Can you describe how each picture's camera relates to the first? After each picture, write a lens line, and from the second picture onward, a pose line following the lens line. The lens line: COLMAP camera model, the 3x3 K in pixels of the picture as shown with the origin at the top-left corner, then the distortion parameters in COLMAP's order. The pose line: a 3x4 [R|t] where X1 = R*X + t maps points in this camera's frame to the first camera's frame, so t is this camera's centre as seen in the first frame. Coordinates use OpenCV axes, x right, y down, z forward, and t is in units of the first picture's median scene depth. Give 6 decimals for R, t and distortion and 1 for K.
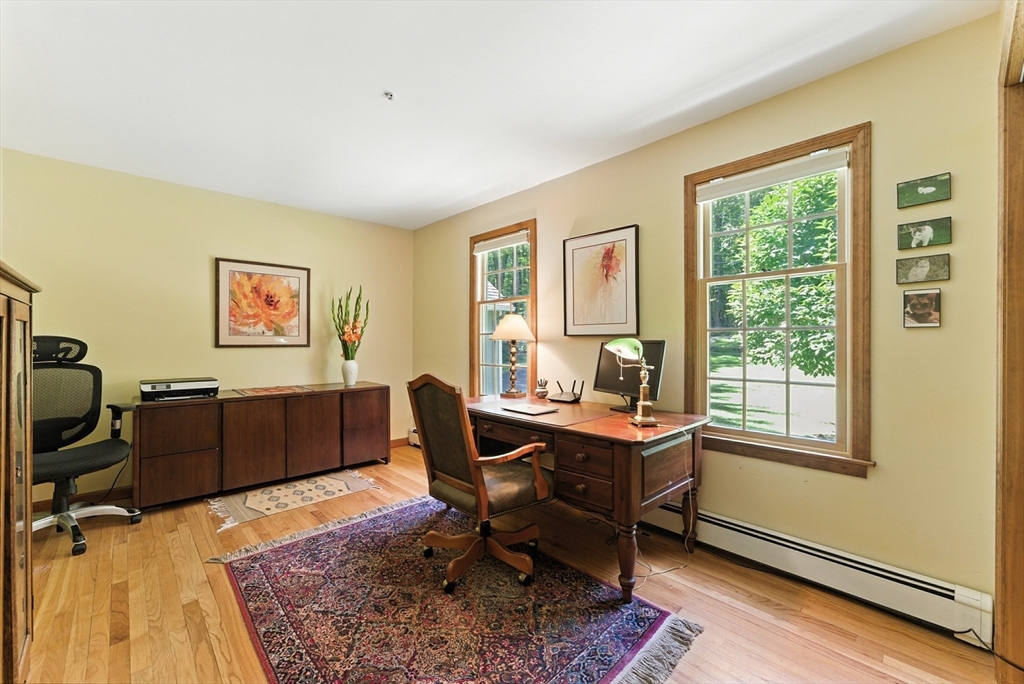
lens RADIAL K [[414.7, 0, 512.3], [0, 414.7, 341.2], [0, 0, 1]] dist [-0.013818, 0.011403]
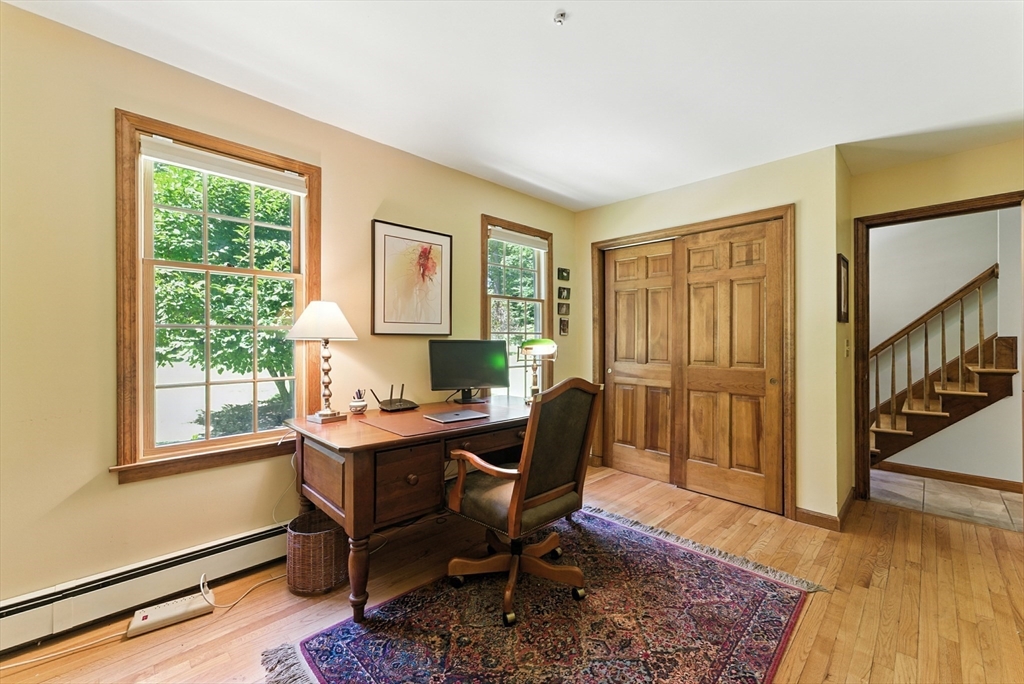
lens RADIAL K [[414.7, 0, 512.3], [0, 414.7, 341.2], [0, 0, 1]] dist [-0.013818, 0.011403]
pose [[-0.023751, -0.004861, 0.999706, -0.797012], [0.000551, 0.999988, 0.004876, -0.004210], [-0.999718, 0.000667, -0.023749, 0.838501]]
